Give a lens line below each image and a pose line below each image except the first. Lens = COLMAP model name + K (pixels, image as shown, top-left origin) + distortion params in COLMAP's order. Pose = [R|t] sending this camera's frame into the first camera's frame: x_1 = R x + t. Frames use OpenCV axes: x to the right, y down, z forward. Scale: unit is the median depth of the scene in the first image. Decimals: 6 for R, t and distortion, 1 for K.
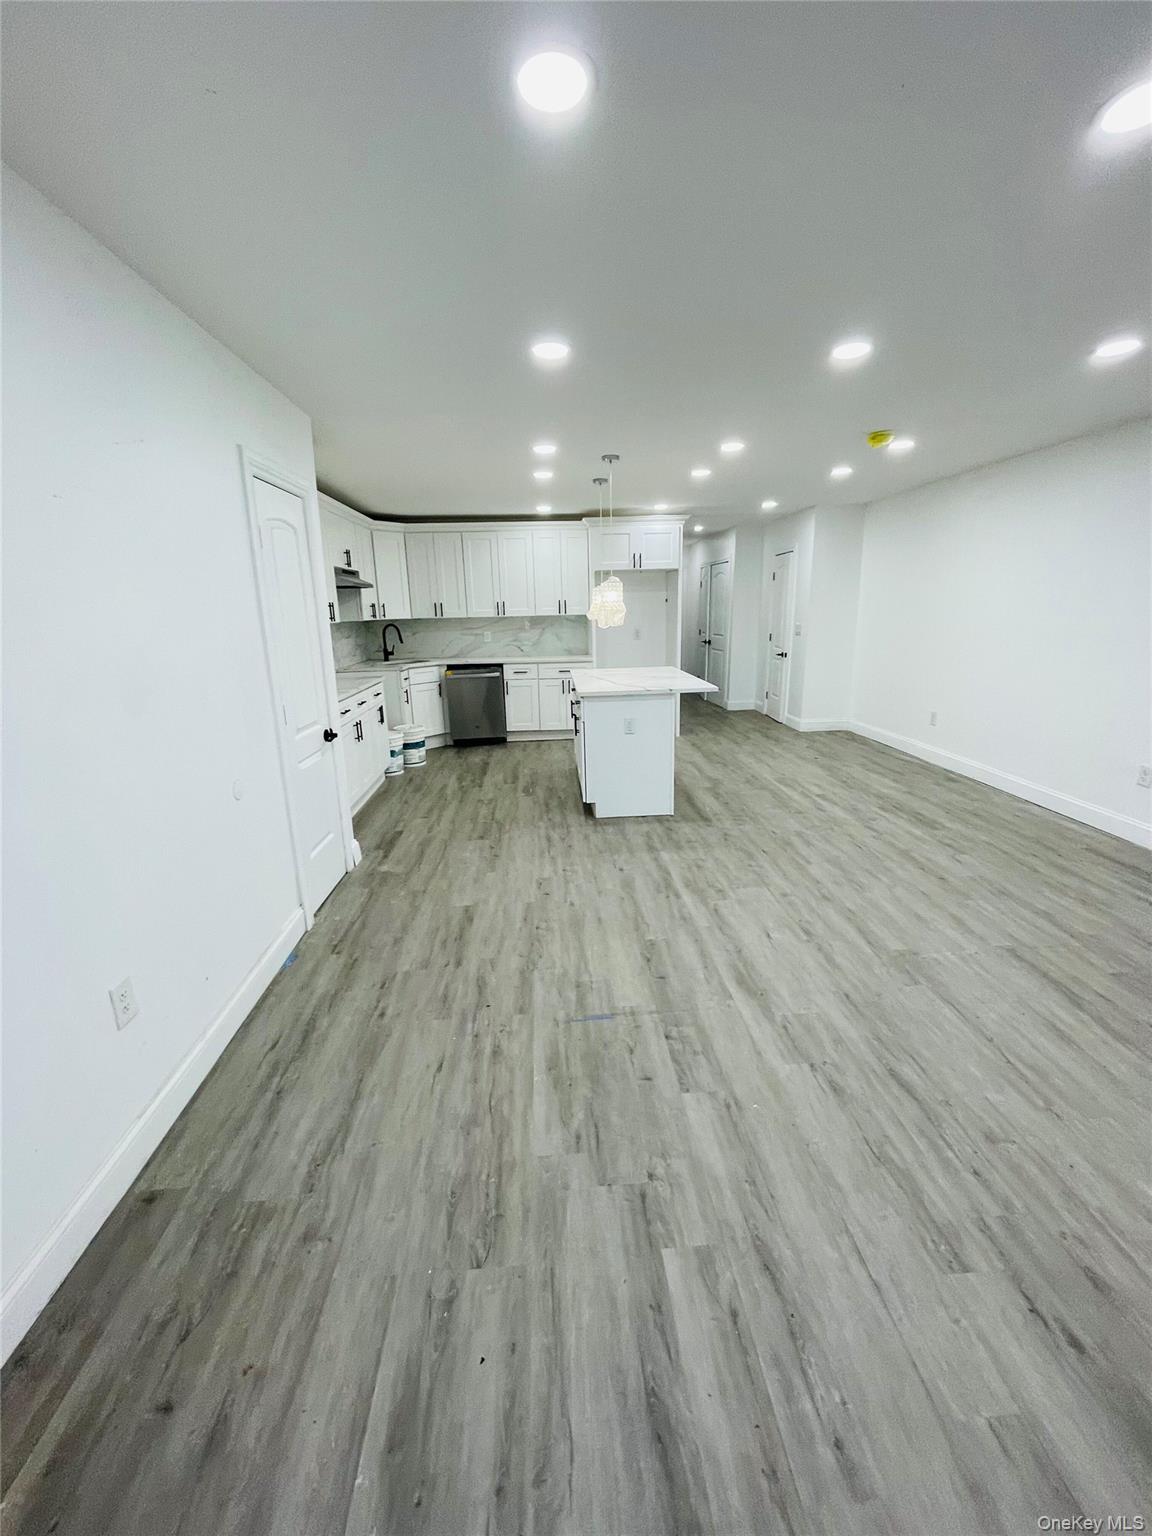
lens RADIAL K [[620.8, 0, 582.0], [0, 620.8, 769.1], [0, 0, 1]] dist [-0.005897, 0.002400]
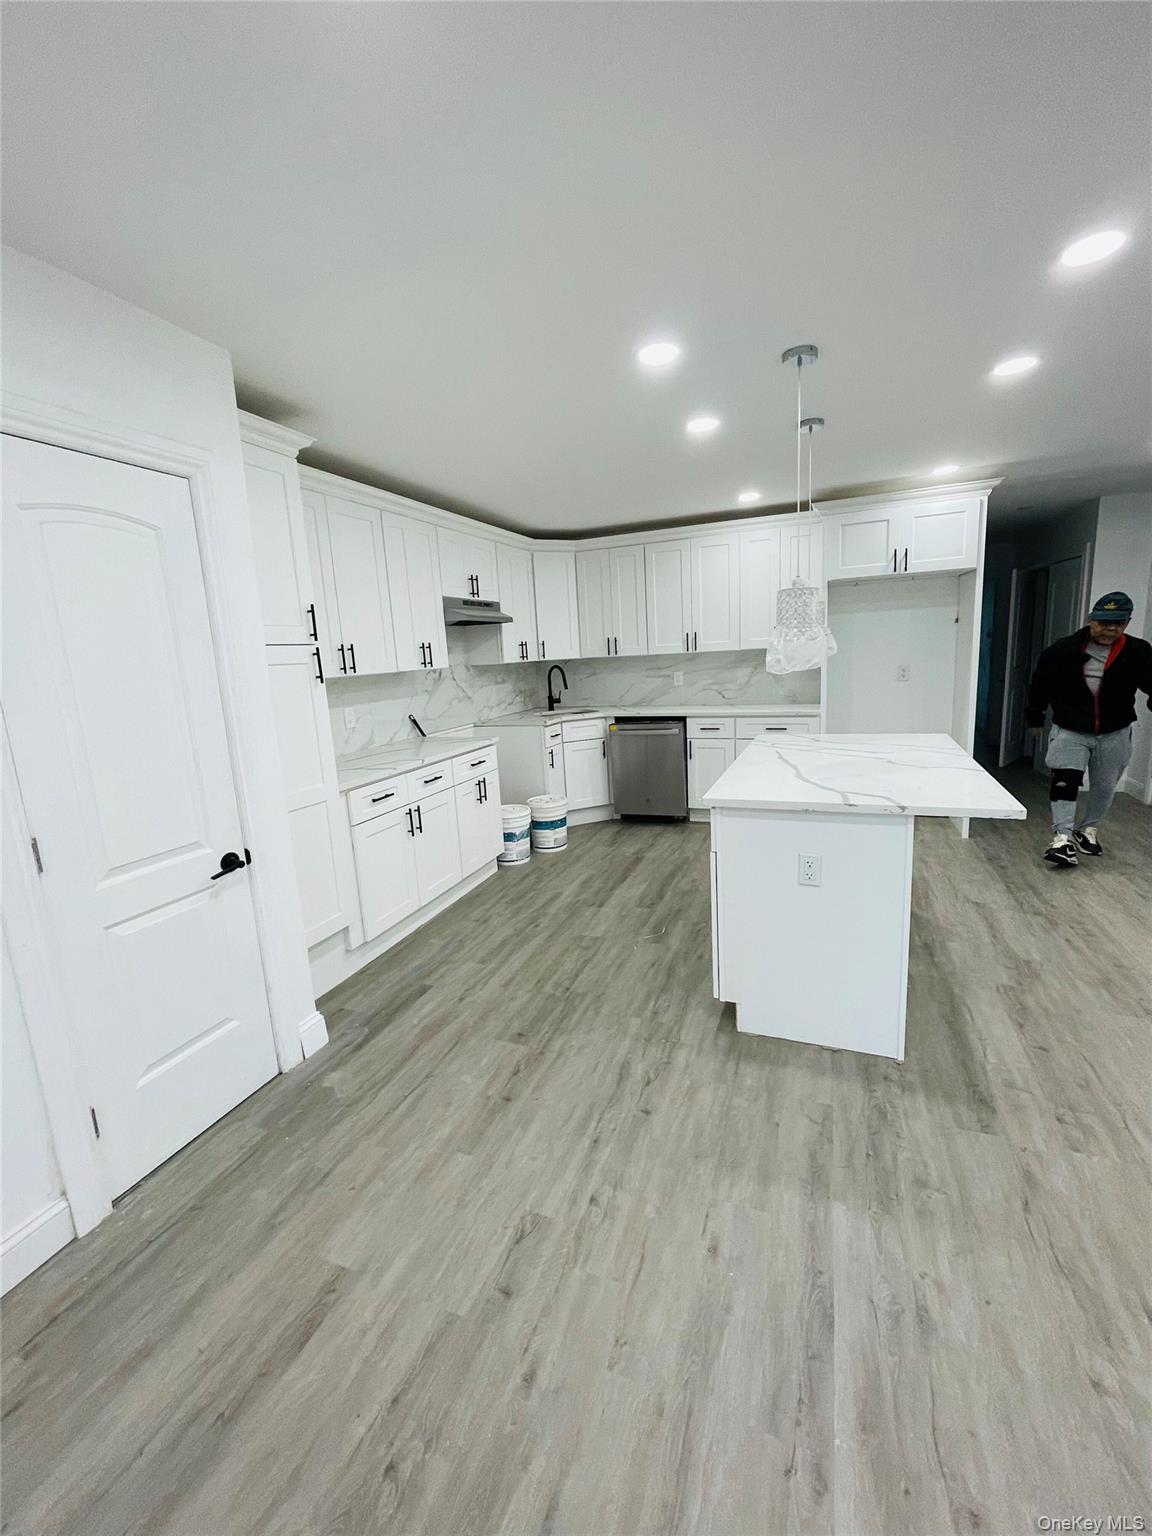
lens RADIAL K [[620.8, 0, 577.3], [0, 620.8, 765.0], [0, 0, 1]] dist [-0.005897, 0.002400]
pose [[0.898828, 0.051392, -0.435278, 0.137844], [-0.075730, 0.996375, -0.038741, -0.135354], [0.431709, 0.067785, 0.899462, 0.526454]]
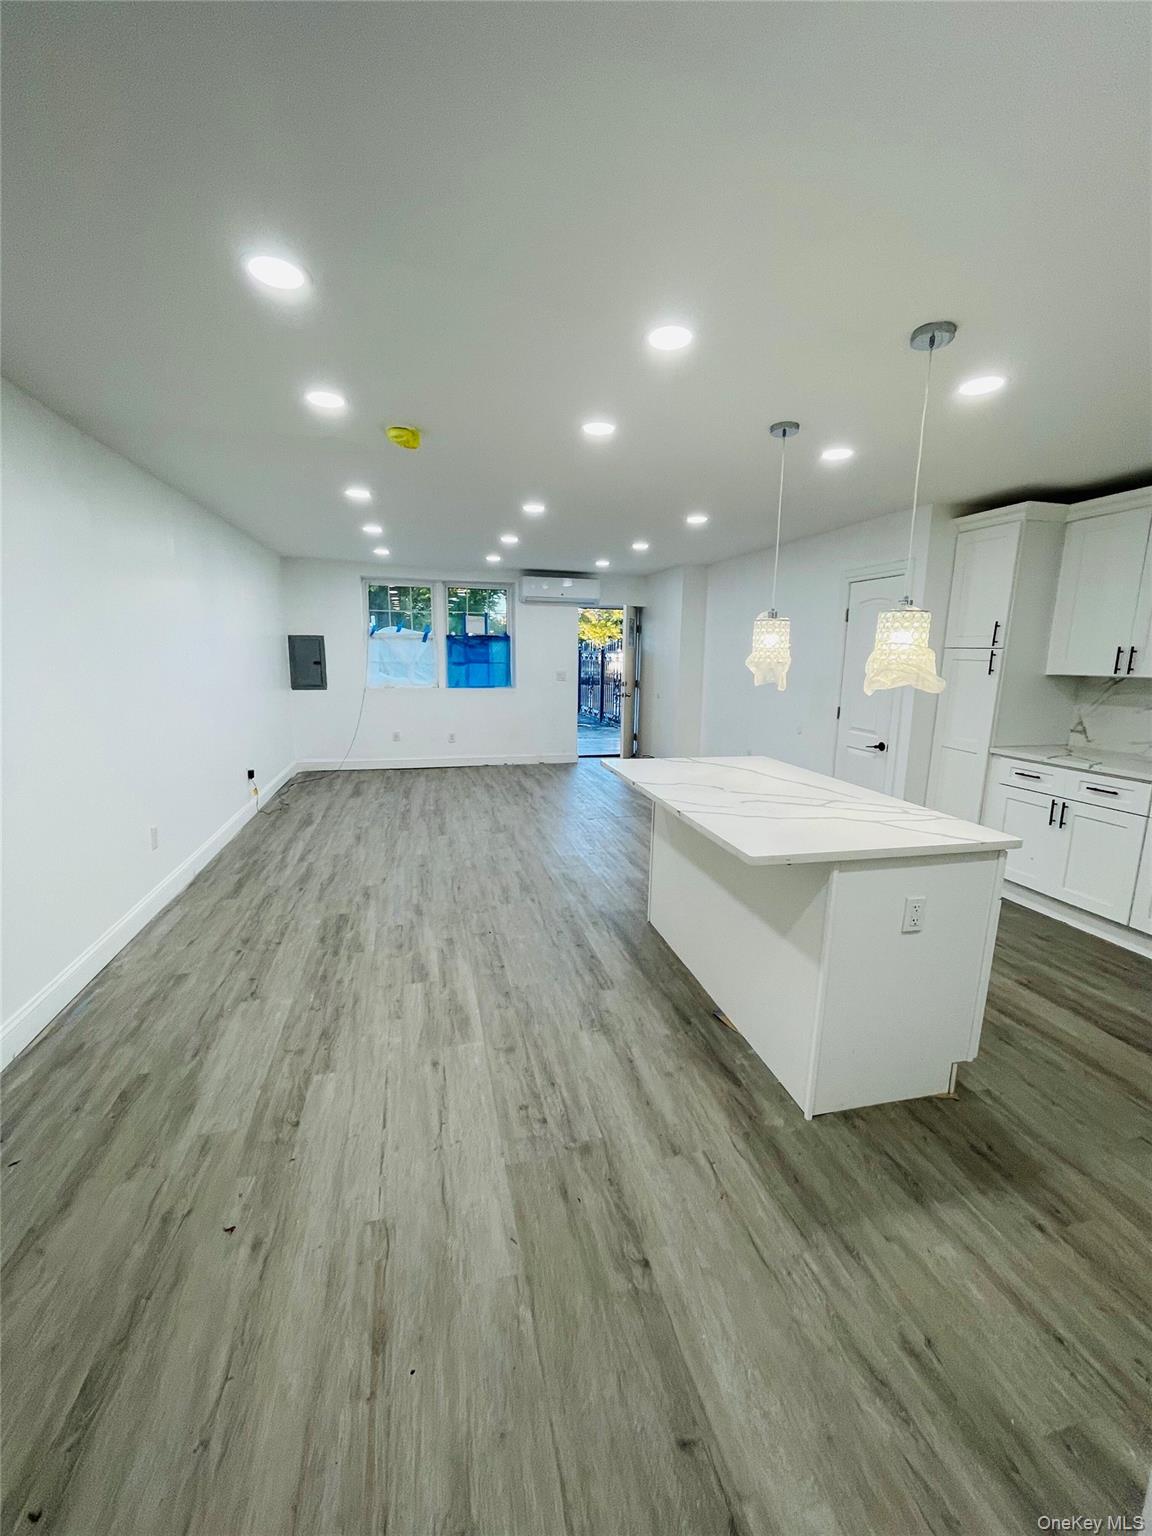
lens RADIAL K [[620.8, 0, 579.6], [0, 620.8, 765.7], [0, 0, 1]] dist [-0.005897, 0.002400]
pose [[-0.983408, 0.042065, -0.176462, 0.422800], [-0.037250, 0.905191, 0.423370, -0.502524], [0.177540, 0.422919, -0.888605, 1.869342]]
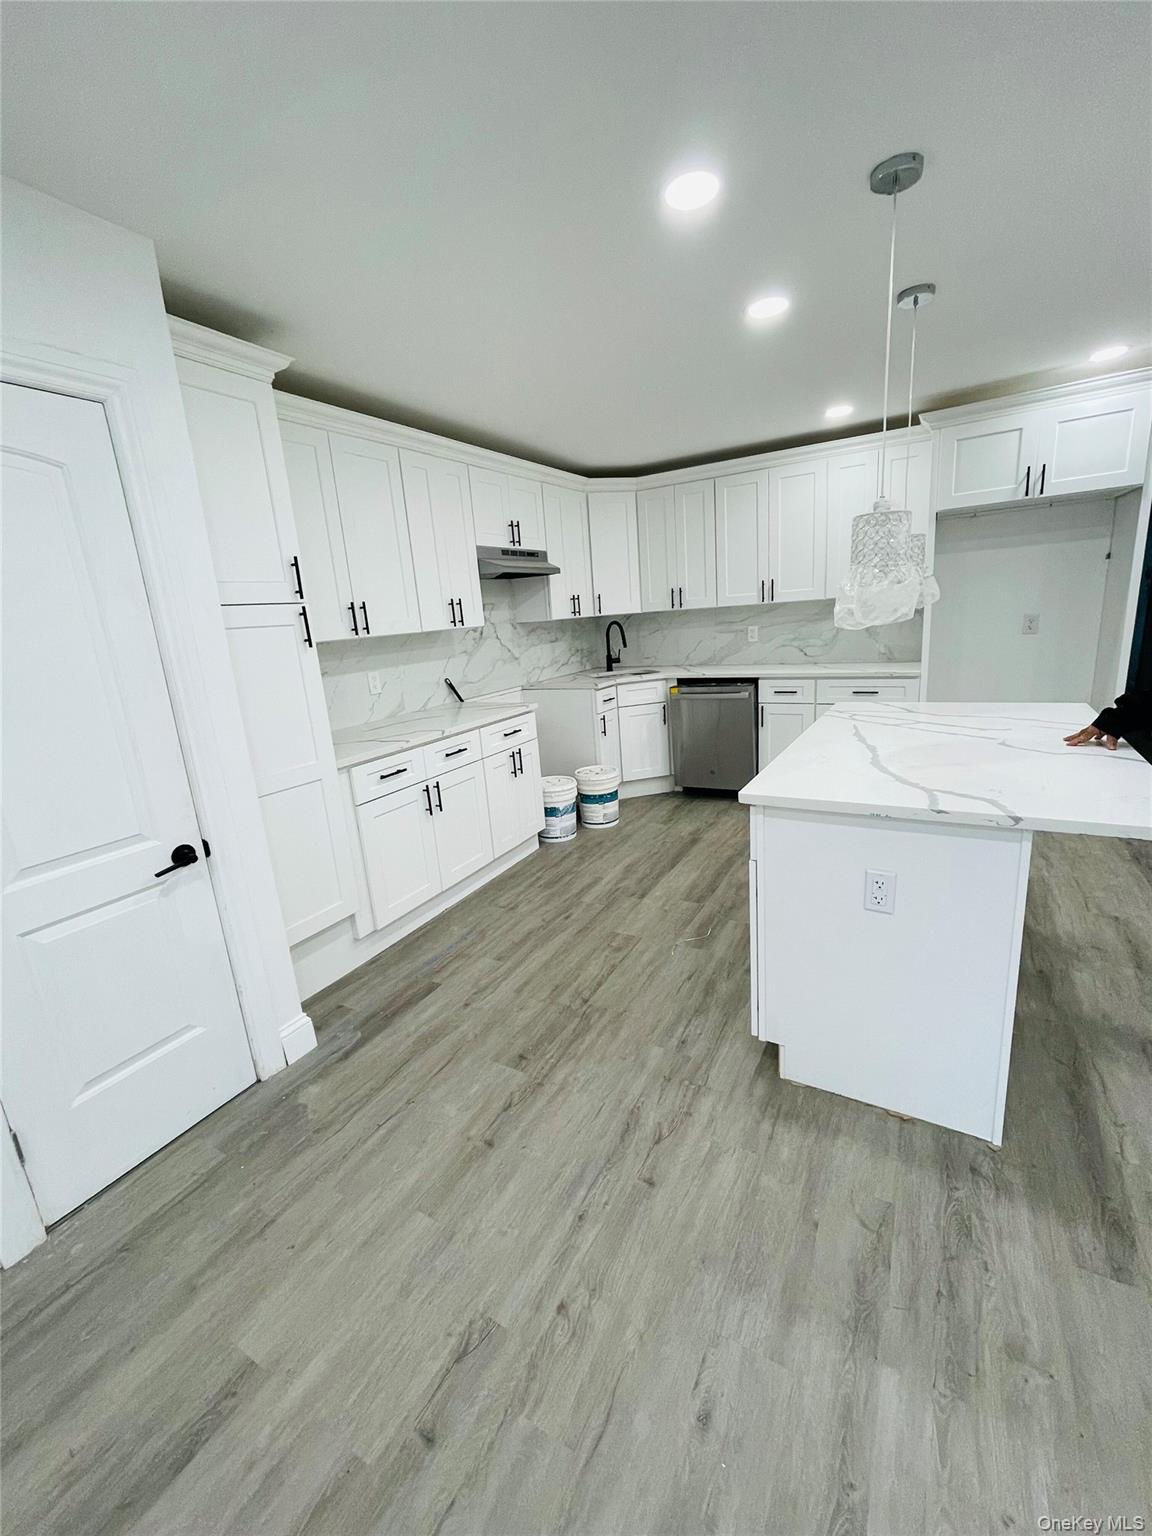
lens RADIAL K [[620.8, 0, 577.7], [0, 620.8, 764.9], [0, 0, 1]] dist [-0.005897, 0.002400]
pose [[0.827607, 0.095734, -0.553084, 0.142862], [-0.086759, 0.995324, 0.042460, -0.164957], [0.554562, 0.012844, 0.832043, 0.659205]]
